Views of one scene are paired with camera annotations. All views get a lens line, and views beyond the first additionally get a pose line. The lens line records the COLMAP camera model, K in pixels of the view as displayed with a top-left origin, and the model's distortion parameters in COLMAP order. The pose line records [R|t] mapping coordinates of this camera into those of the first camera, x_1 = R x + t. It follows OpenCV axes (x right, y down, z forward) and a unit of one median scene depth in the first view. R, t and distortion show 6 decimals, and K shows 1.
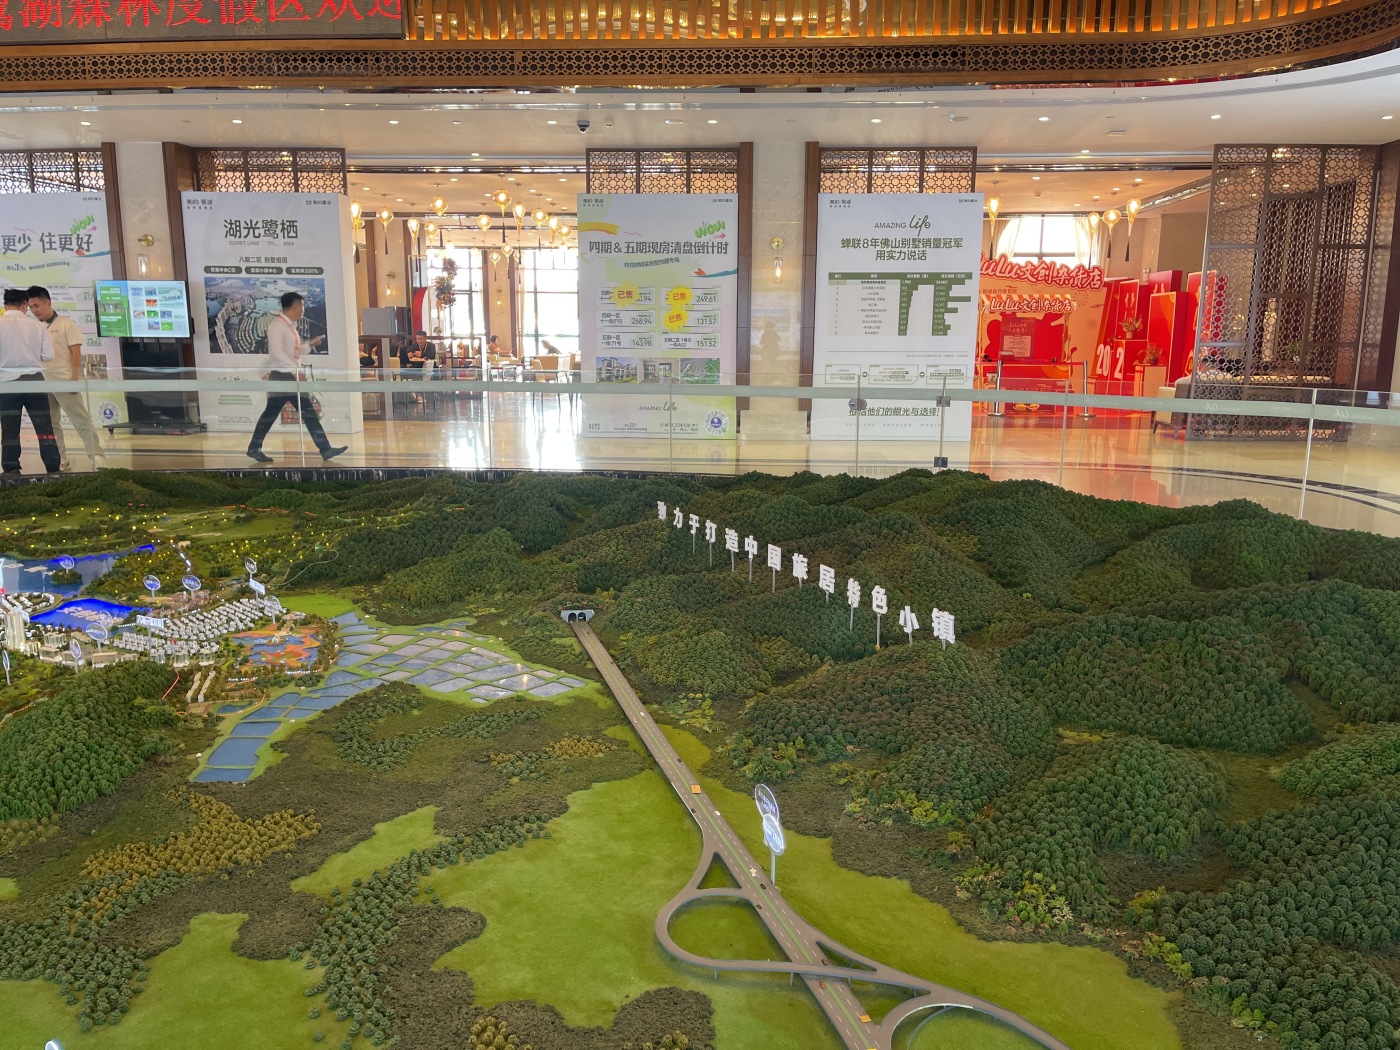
lens RADIAL K [[1053.1, 0, 702.3], [0, 1053.1, 532.7], [0, 0, 1]] dist [0.074280, -0.094592]
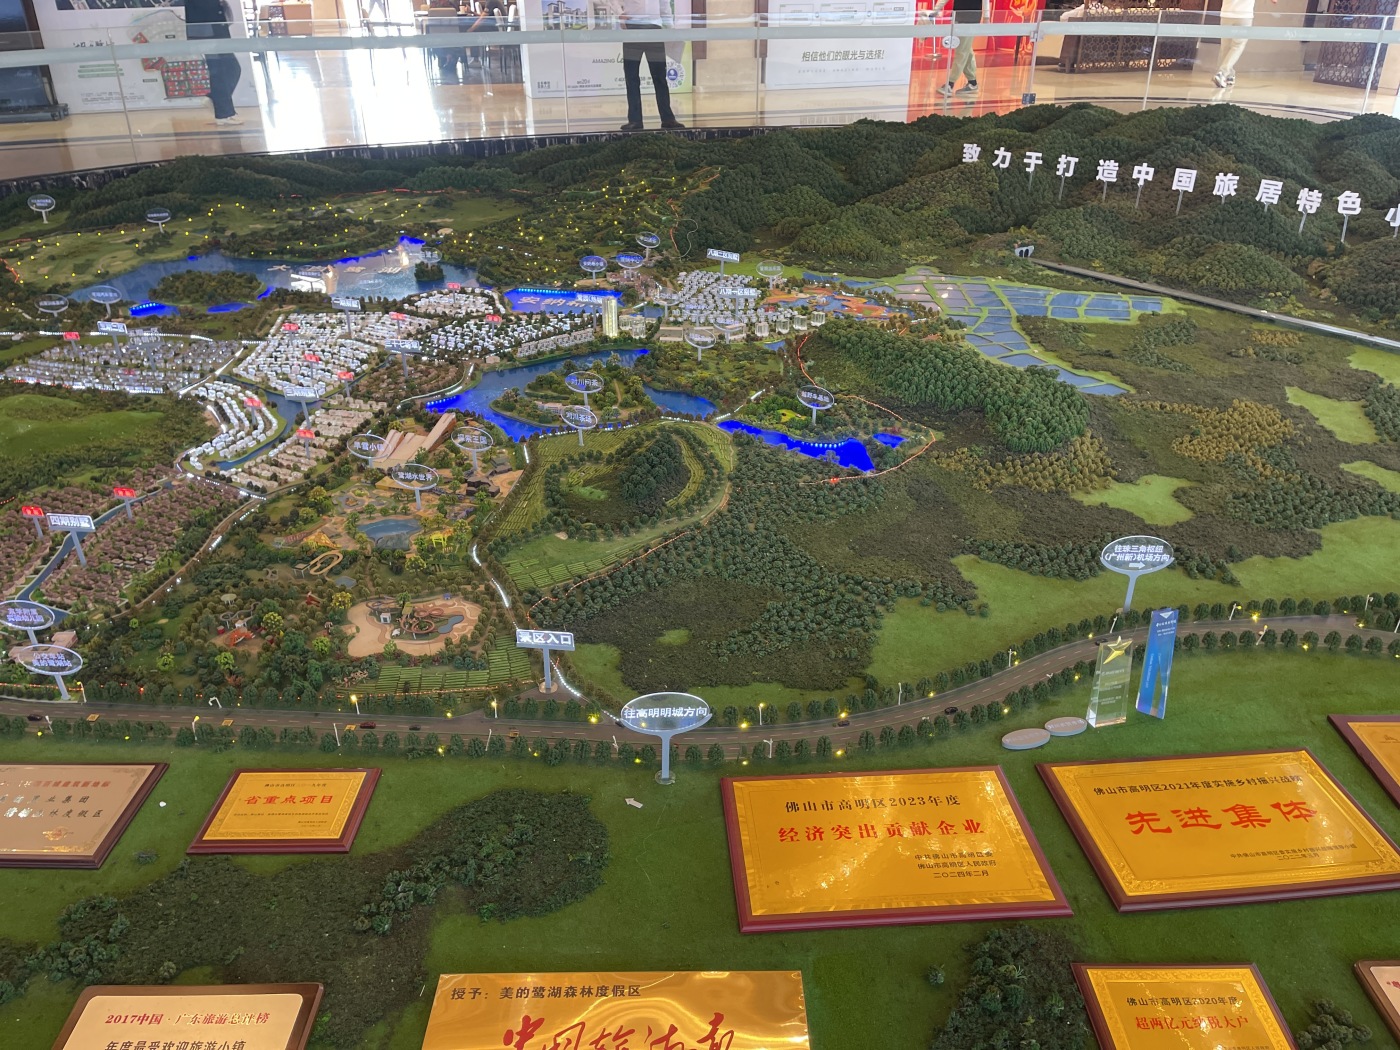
lens RADIAL K [[1053.1, 0, 712.9], [0, 1053.1, 510.3], [0, 0, 1]] dist [0.074280, -0.094592]
pose [[0.933865, -0.171430, 0.313860, -0.441483], [0.077835, 0.954012, 0.289488, -0.005458], [-0.349054, -0.245913, 0.904261, 0.026517]]
